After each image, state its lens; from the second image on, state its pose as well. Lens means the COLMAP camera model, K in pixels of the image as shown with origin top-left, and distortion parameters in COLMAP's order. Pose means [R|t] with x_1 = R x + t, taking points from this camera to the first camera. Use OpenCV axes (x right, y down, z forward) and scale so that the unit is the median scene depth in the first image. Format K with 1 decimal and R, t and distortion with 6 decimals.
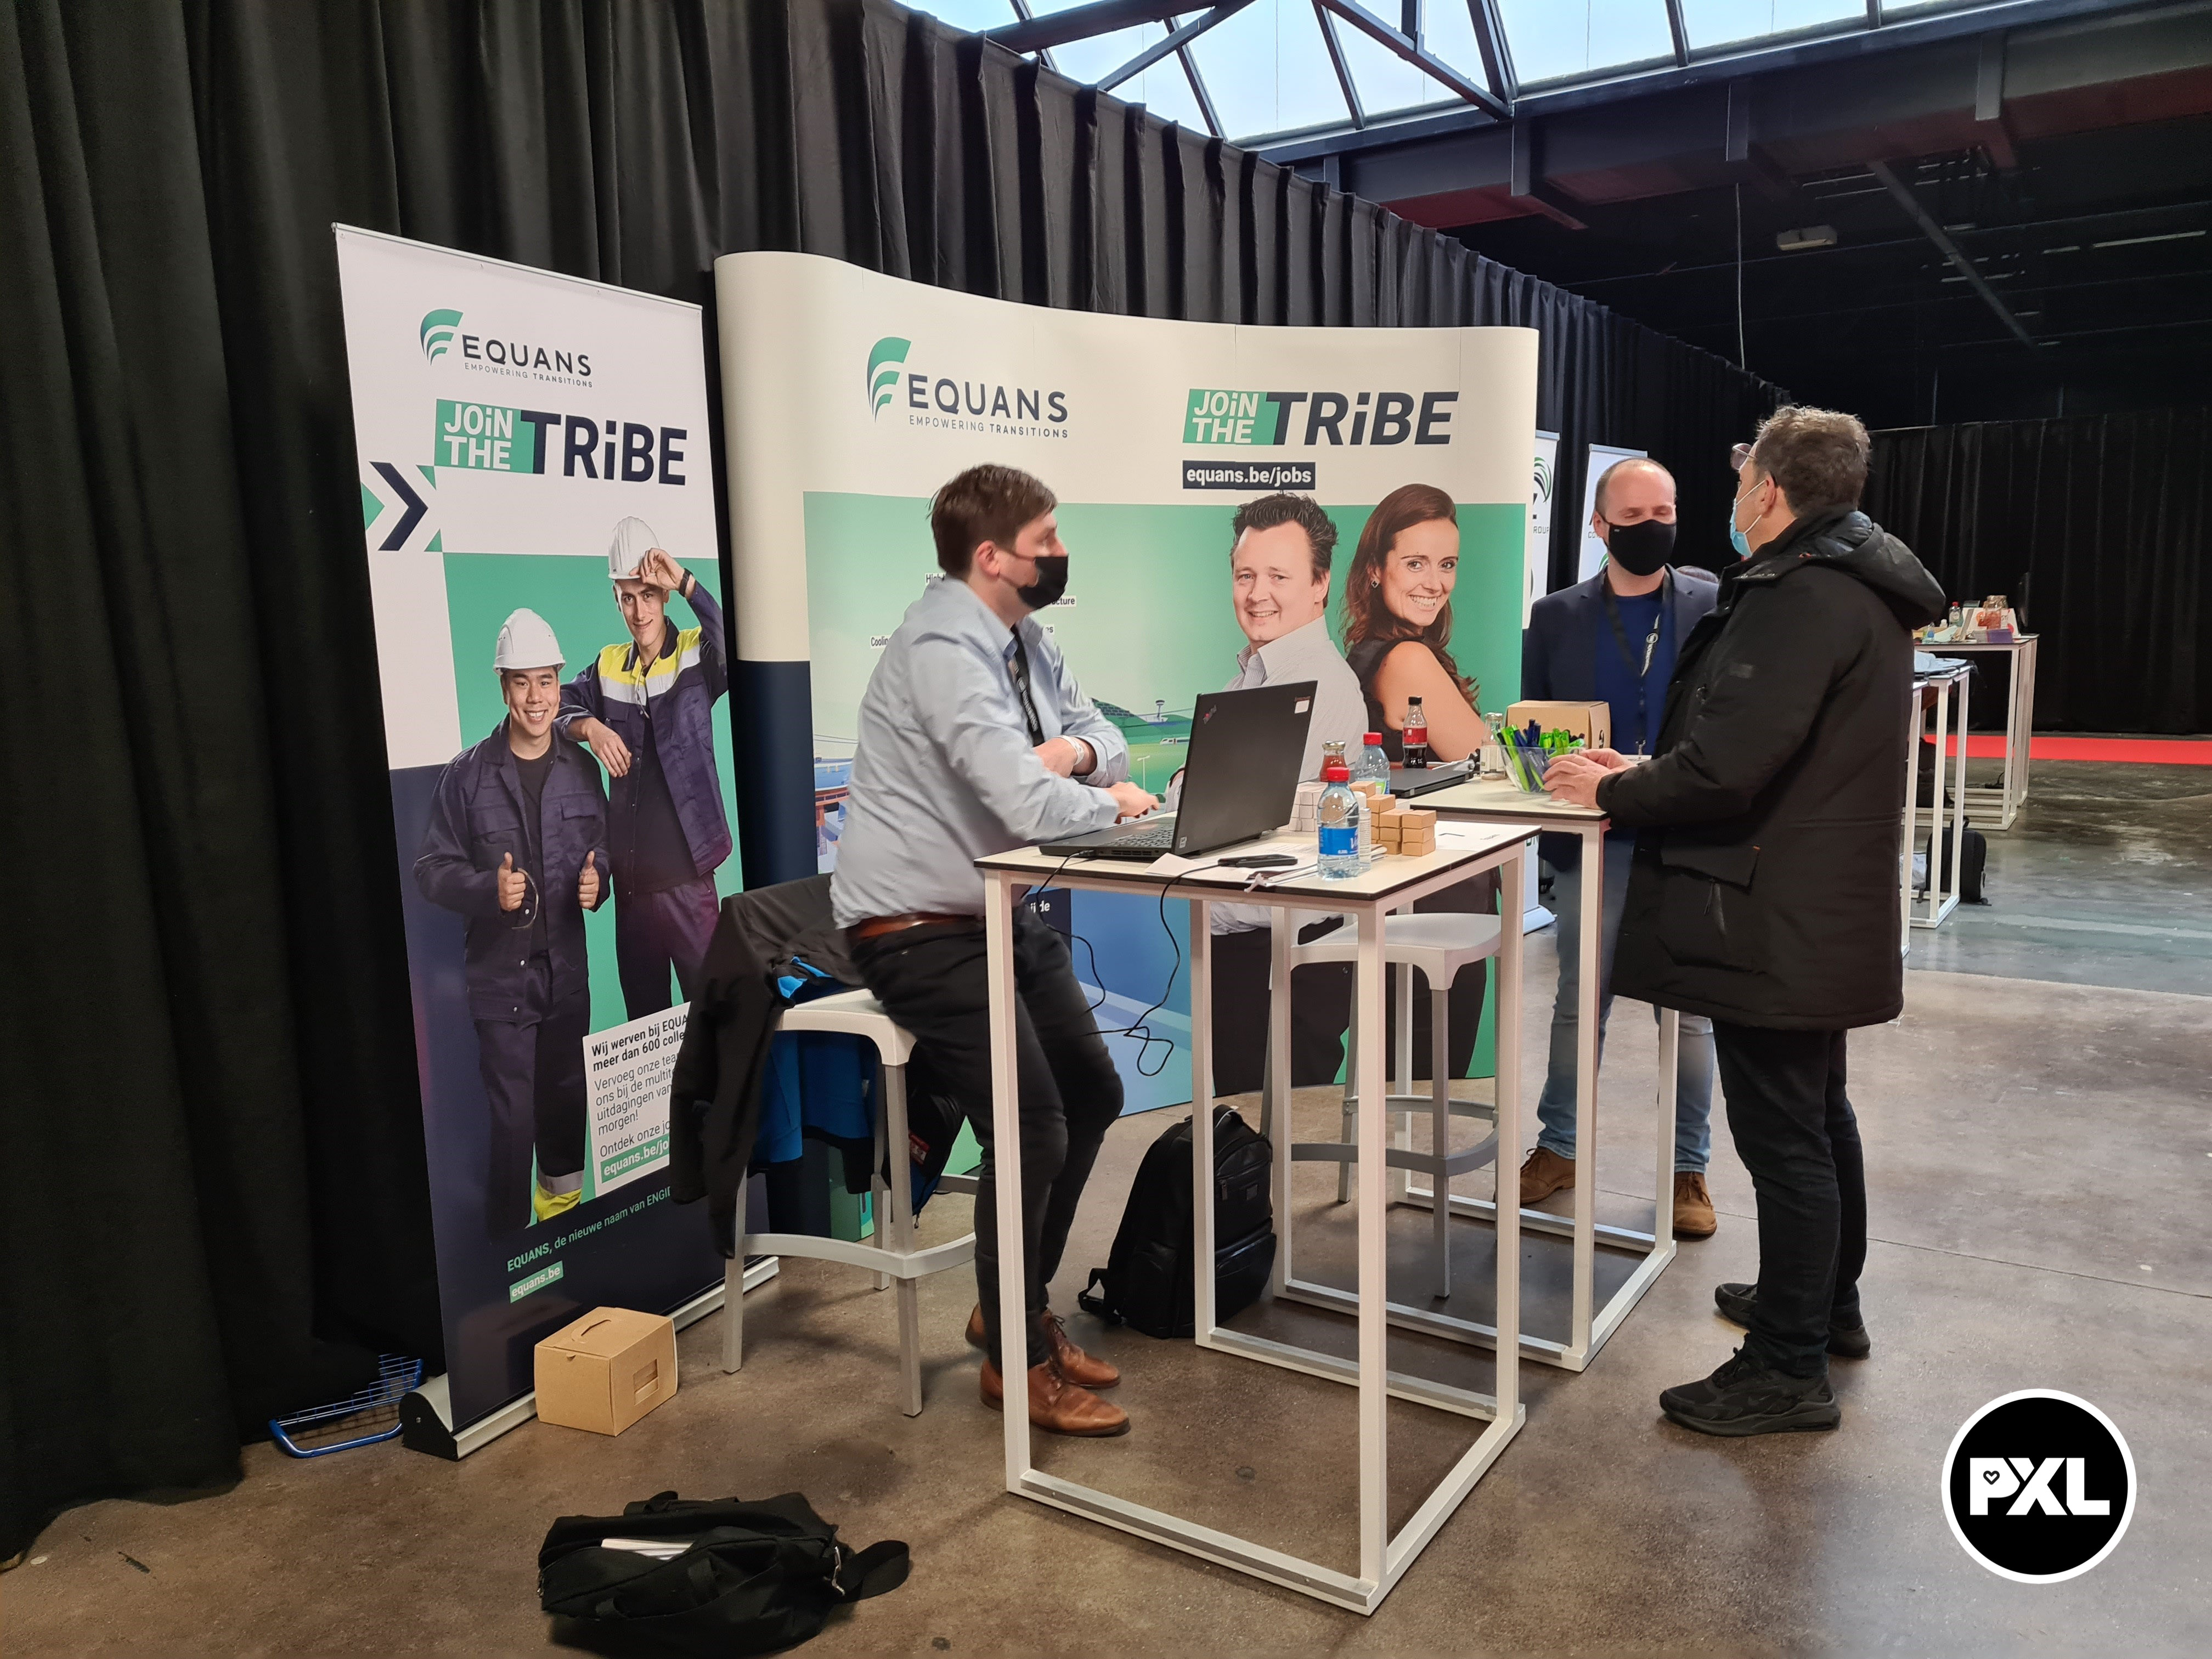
lens RADIAL K [[1666.9, 0, 1103.6], [0, 1666.9, 828.3], [0, 0, 1]] dist [0.000354, -0.016708]
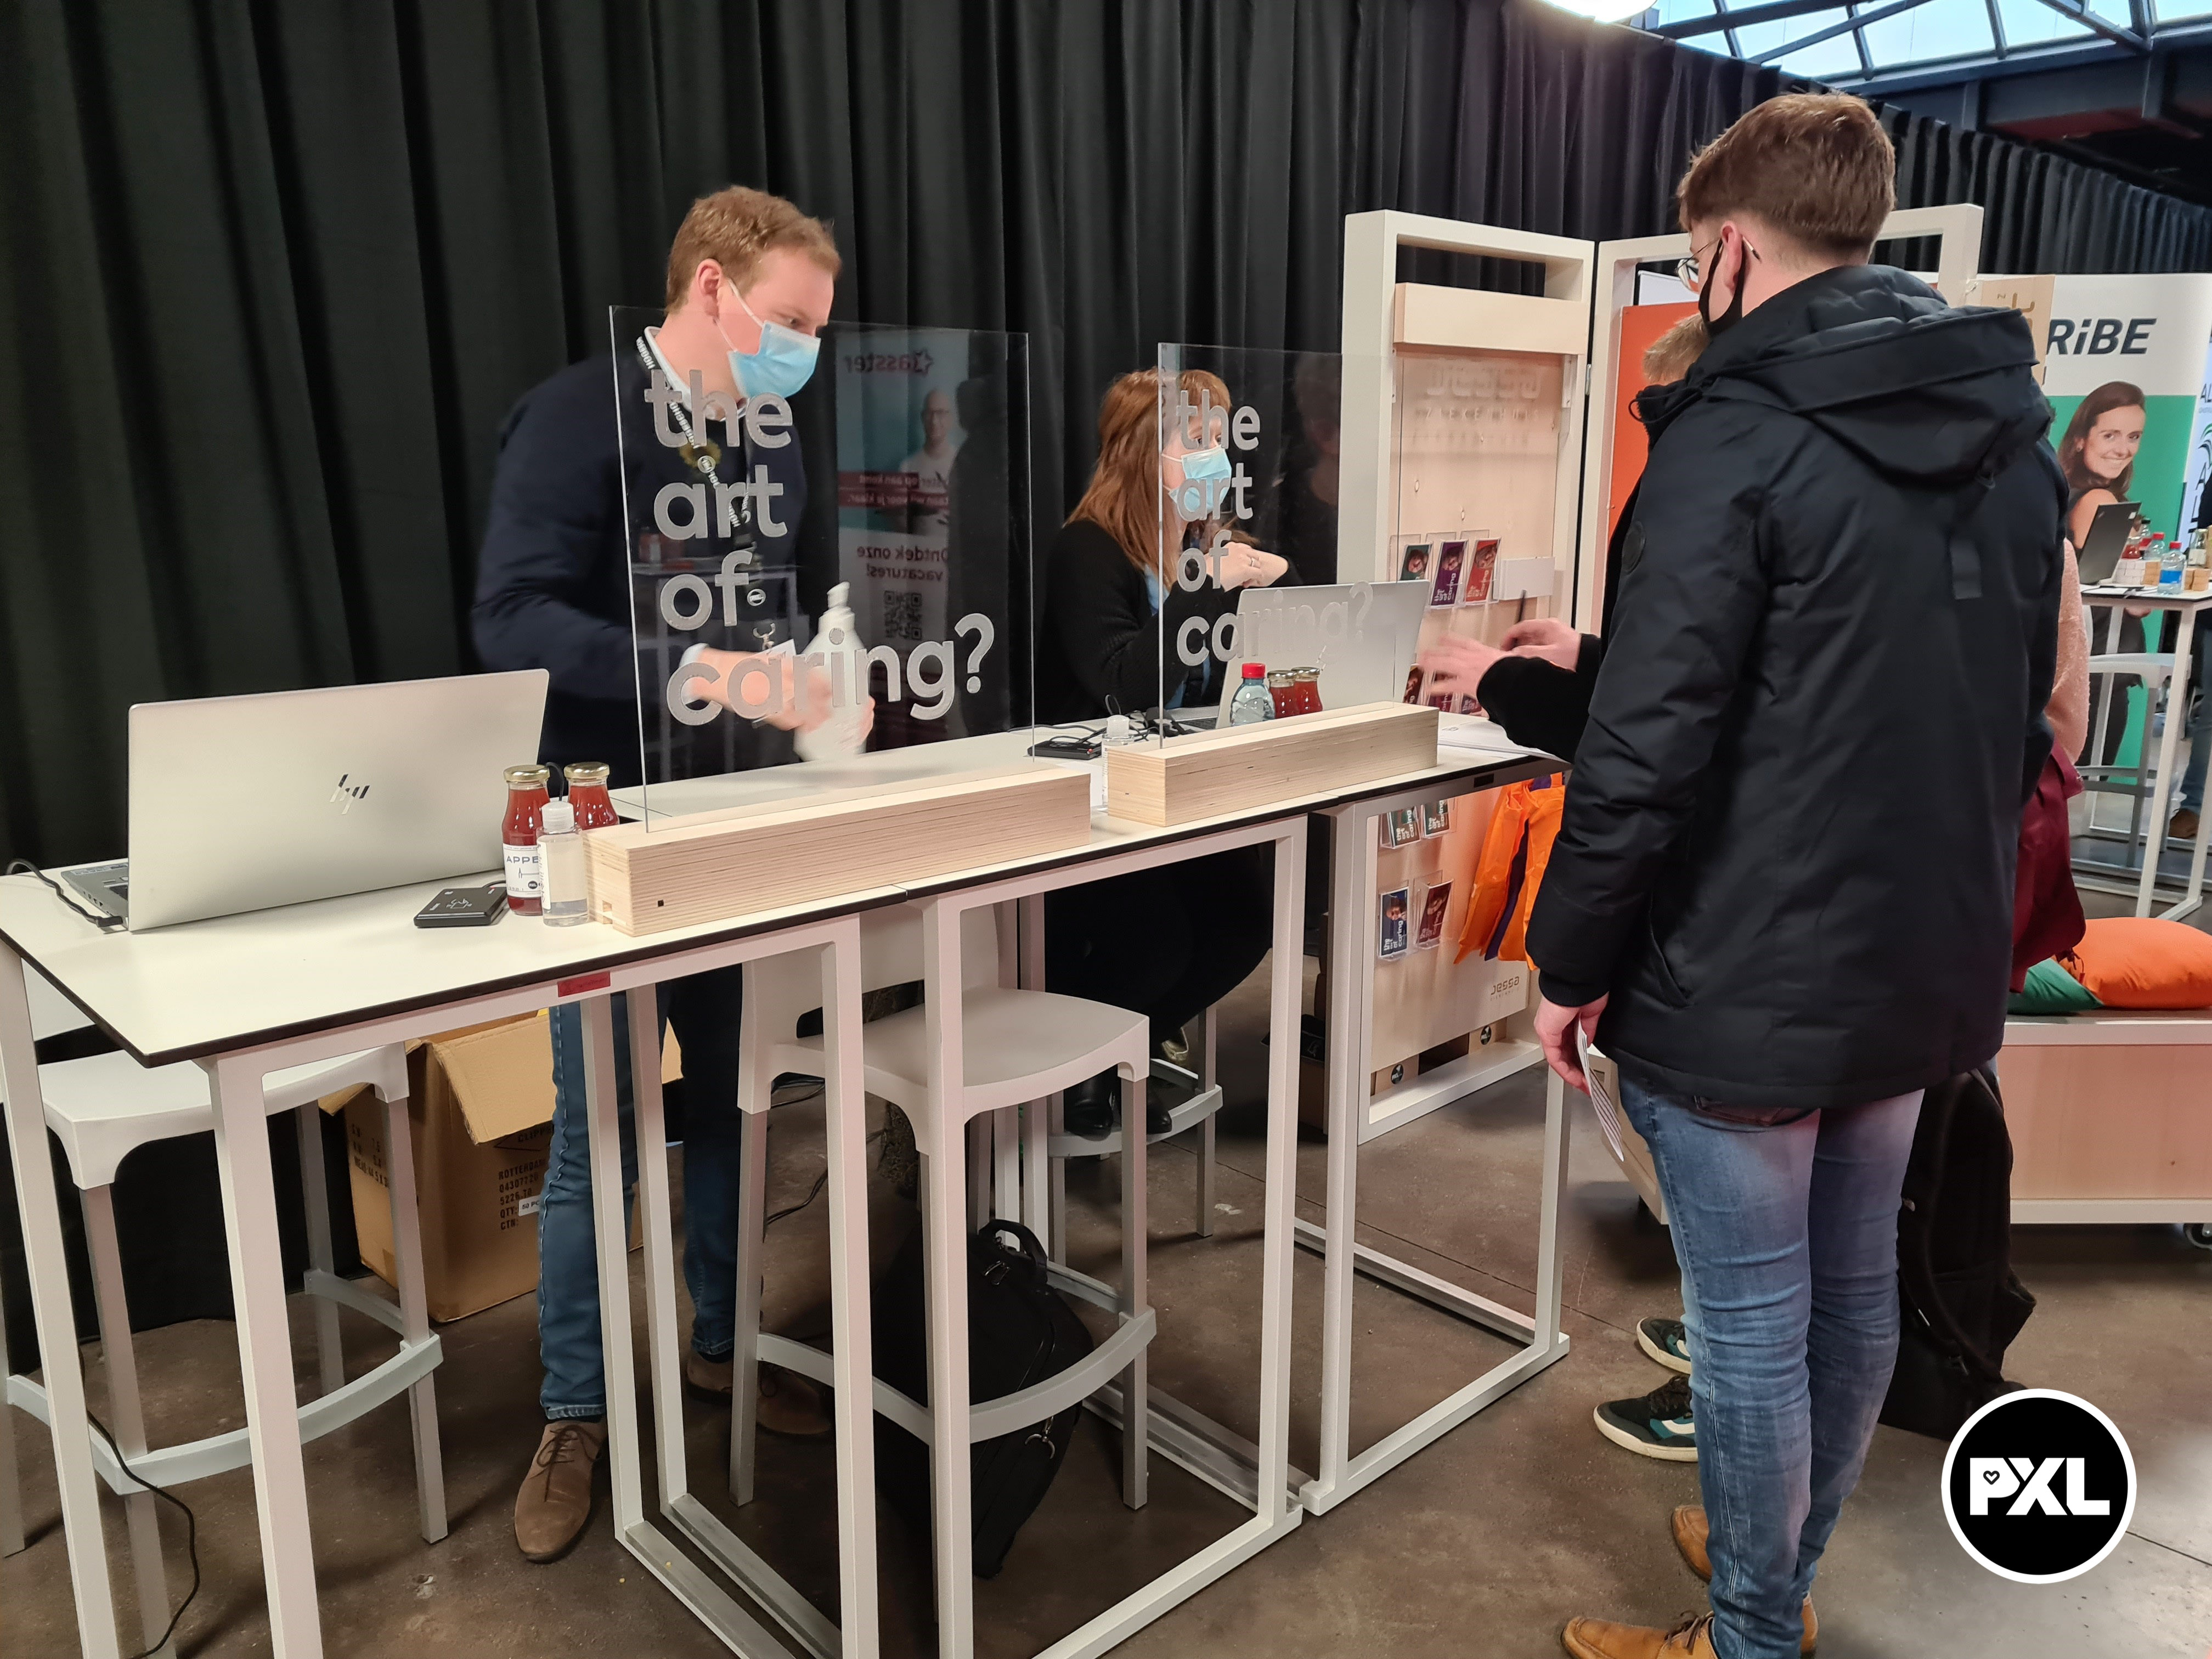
lens RADIAL K [[1666.9, 0, 1107.3], [0, 1666.9, 834.4], [0, 0, 1]] dist [0.000354, -0.016708]
pose [[0.971540, 0.066114, -0.227461, -0.324315], [-0.046593, 0.994838, 0.090152, 0.103861], [0.232247, -0.076988, 0.969605, -0.677480]]
